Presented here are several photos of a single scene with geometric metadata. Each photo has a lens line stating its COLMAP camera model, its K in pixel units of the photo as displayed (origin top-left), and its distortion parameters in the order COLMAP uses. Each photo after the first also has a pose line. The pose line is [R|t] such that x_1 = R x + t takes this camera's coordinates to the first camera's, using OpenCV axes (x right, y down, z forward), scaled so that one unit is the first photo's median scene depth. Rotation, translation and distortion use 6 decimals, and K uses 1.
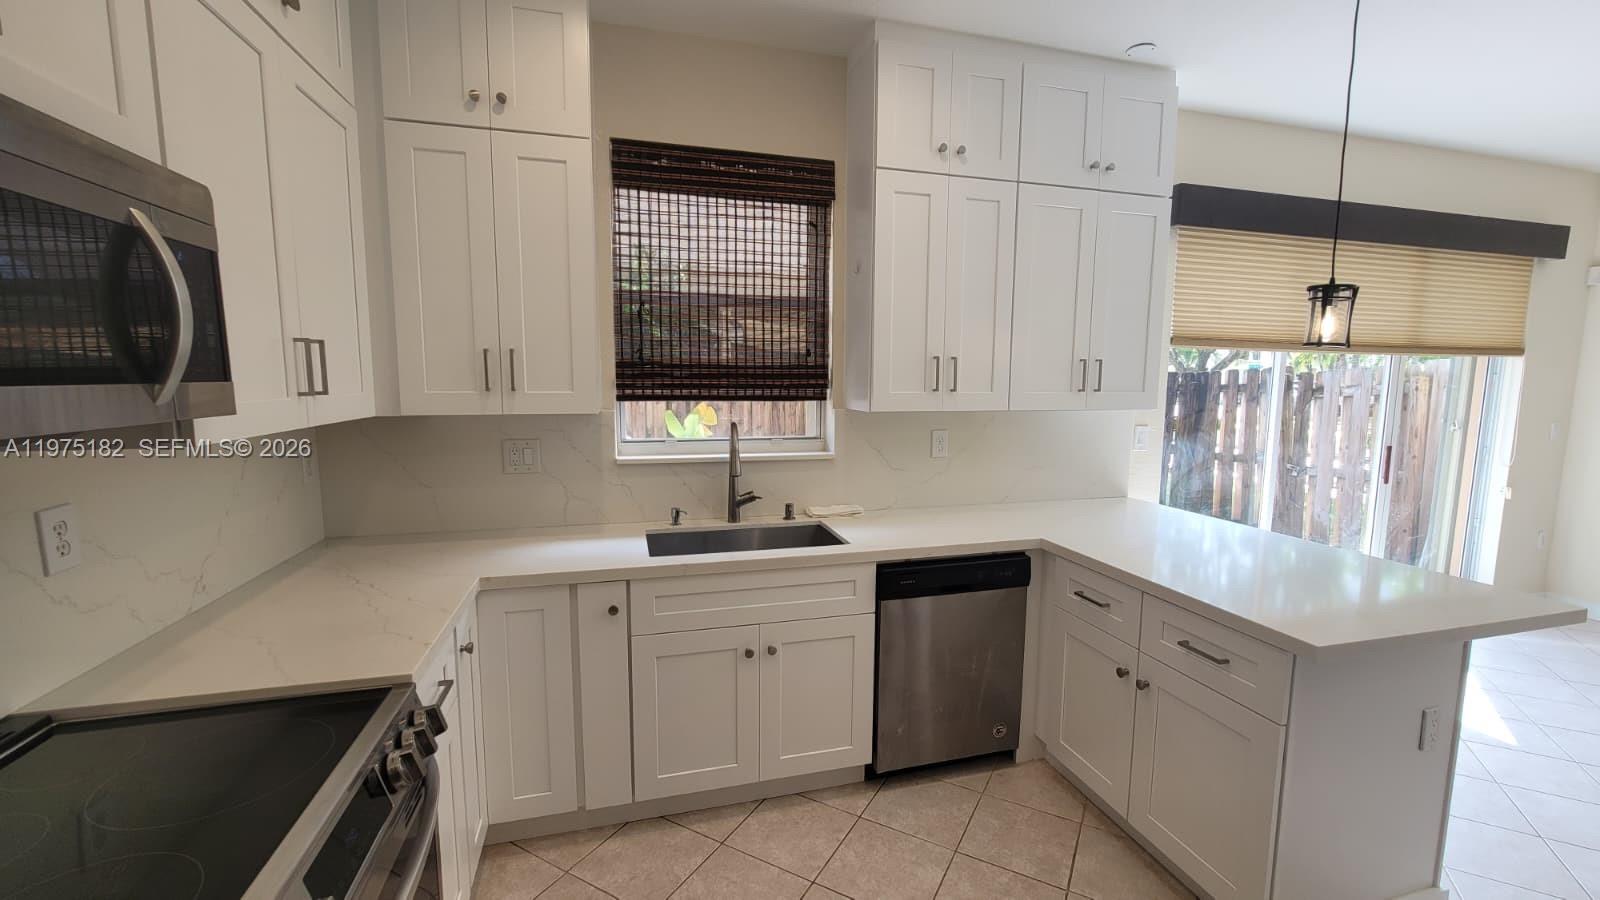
lens RADIAL K [[657.1, 0, 800.6], [0, 657.1, 447.0], [0, 0, 1]] dist [-0.011127, 0.002035]
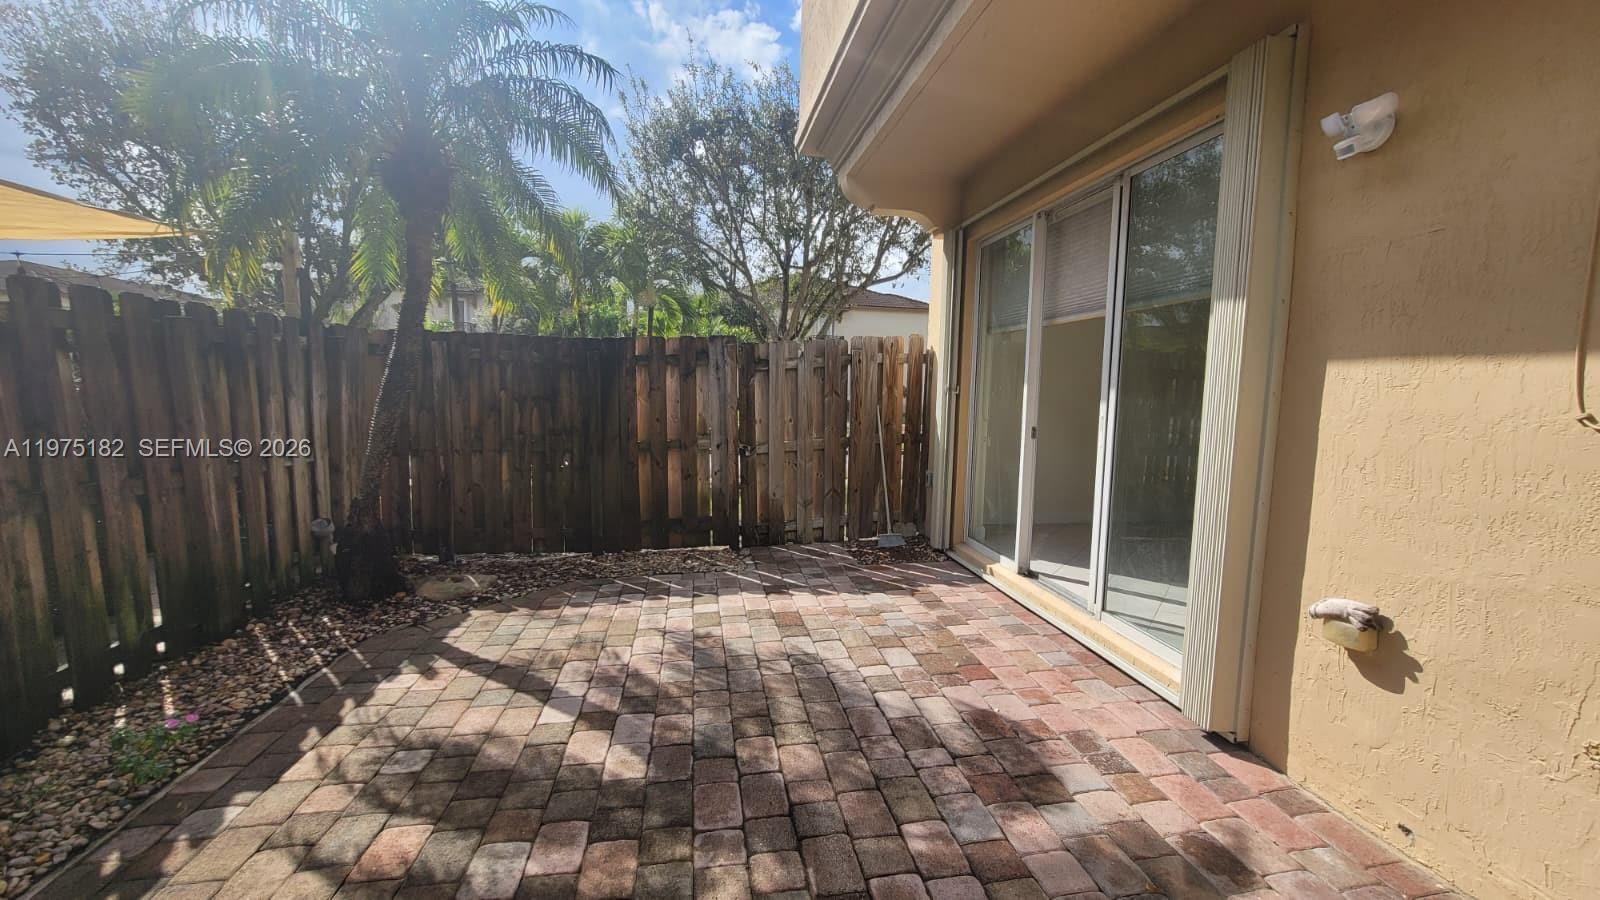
lens RADIAL K [[657.1, 0, 792.9], [0, 657.1, 458.0], [0, 0, 1]] dist [-0.011127, 0.002035]
pose [[0.128254, -0.112692, 0.985318, -0.281378], [0.085047, 0.991113, 0.102285, -0.079505], [-0.988088, 0.070680, 0.136698, 1.537554]]
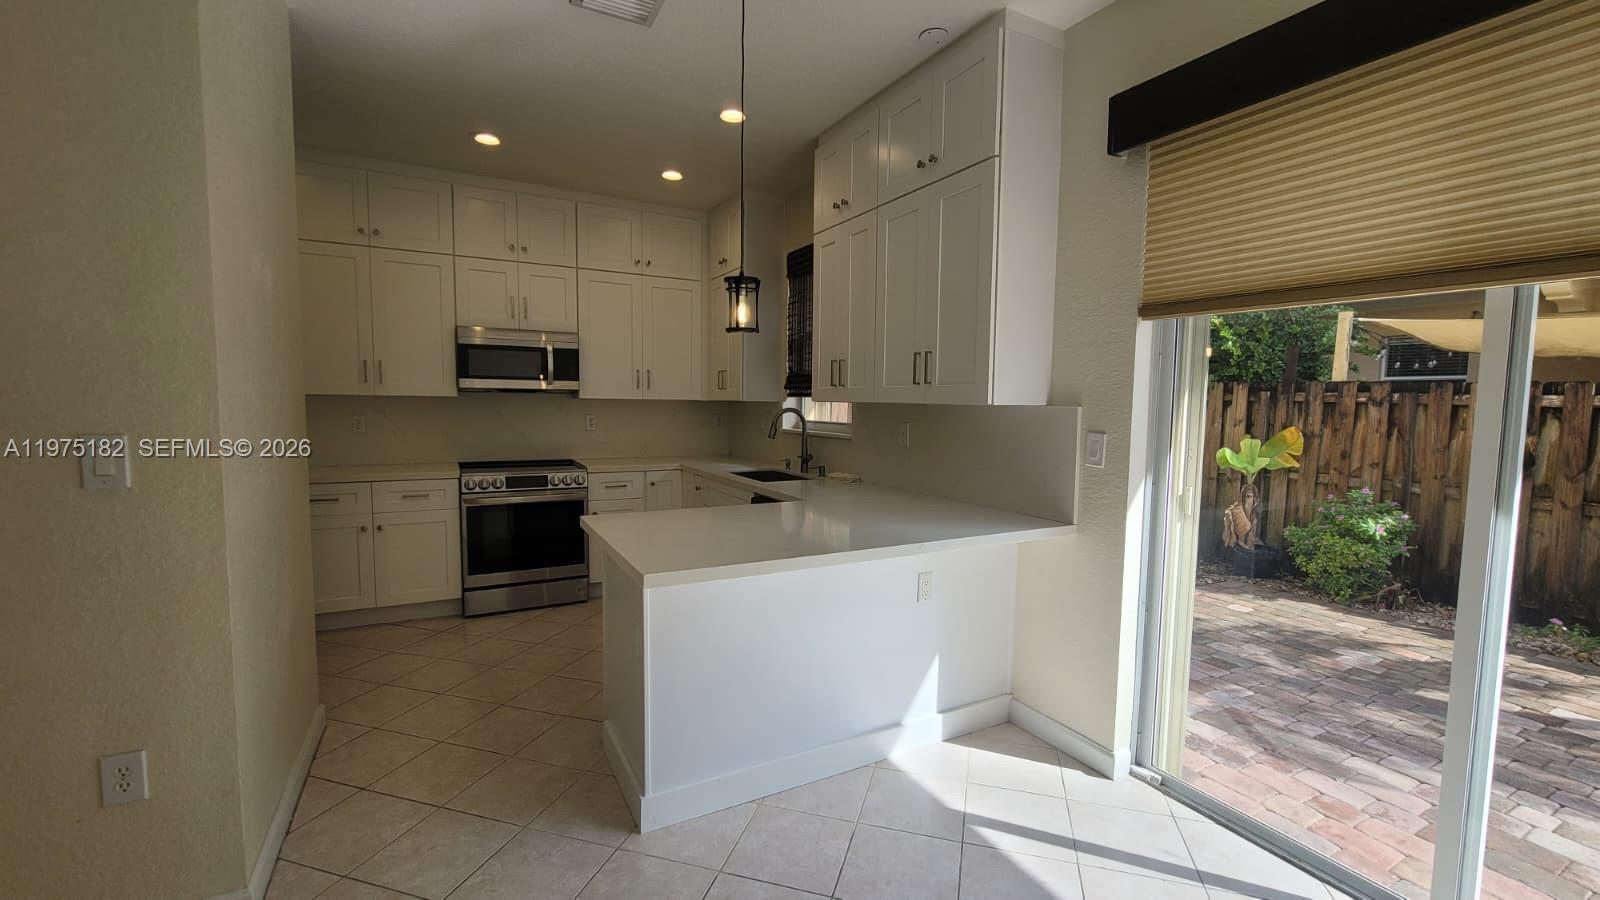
lens RADIAL K [[657.1, 0, 806.6], [0, 657.1, 450.0], [0, 0, 1]] dist [-0.011127, 0.002035]
pose [[0.218058, 0.069944, -0.973426, 1.206076], [-0.113744, 0.992452, 0.045831, -0.009207], [0.969285, 0.100728, 0.224368, 0.529366]]
